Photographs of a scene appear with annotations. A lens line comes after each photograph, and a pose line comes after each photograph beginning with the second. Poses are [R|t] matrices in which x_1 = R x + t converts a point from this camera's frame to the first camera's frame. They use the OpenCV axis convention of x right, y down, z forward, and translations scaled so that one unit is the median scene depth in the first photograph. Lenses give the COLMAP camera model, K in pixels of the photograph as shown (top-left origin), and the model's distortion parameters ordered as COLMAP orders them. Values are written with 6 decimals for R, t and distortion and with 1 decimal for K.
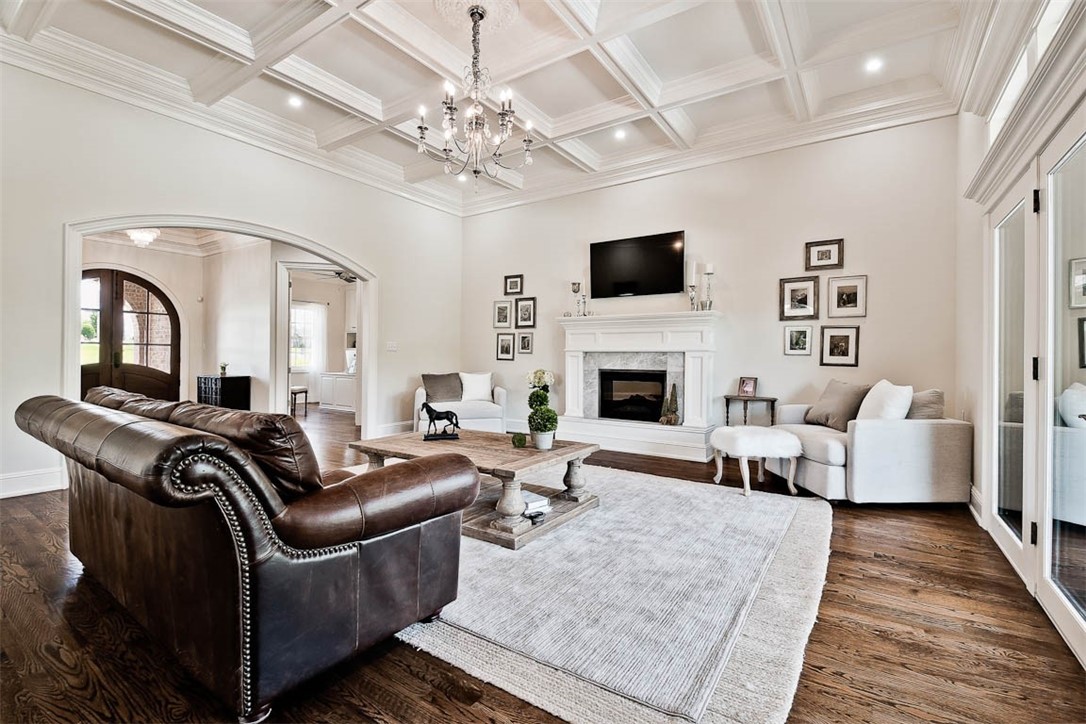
lens RADIAL K [[481.6, 0, 545.6], [0, 481.6, 344.9], [0, 0, 1]] dist [-0.007223, -0.006311]
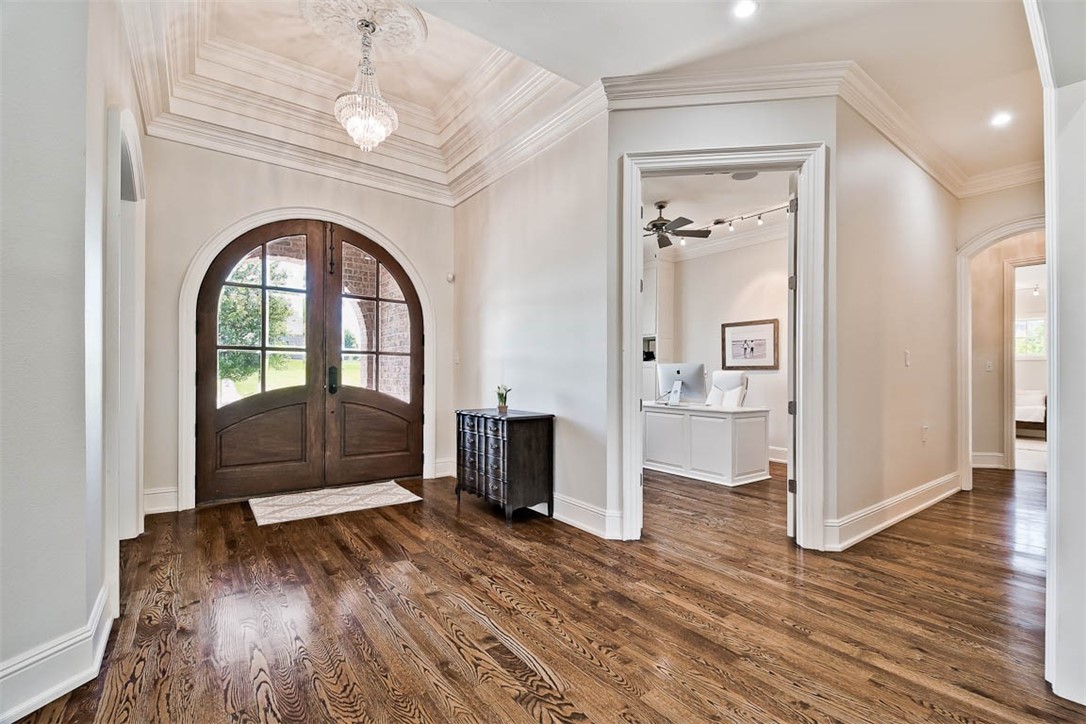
lens RADIAL K [[481.6, 0, 552.8], [0, 481.6, 372.5], [0, 0, 1]] dist [-0.007223, -0.006311]
pose [[0.941863, -0.001935, -0.335992, -0.479883], [0.005209, 0.999947, 0.008843, 0.019082], [0.335957, -0.010079, 0.941823, 0.572784]]
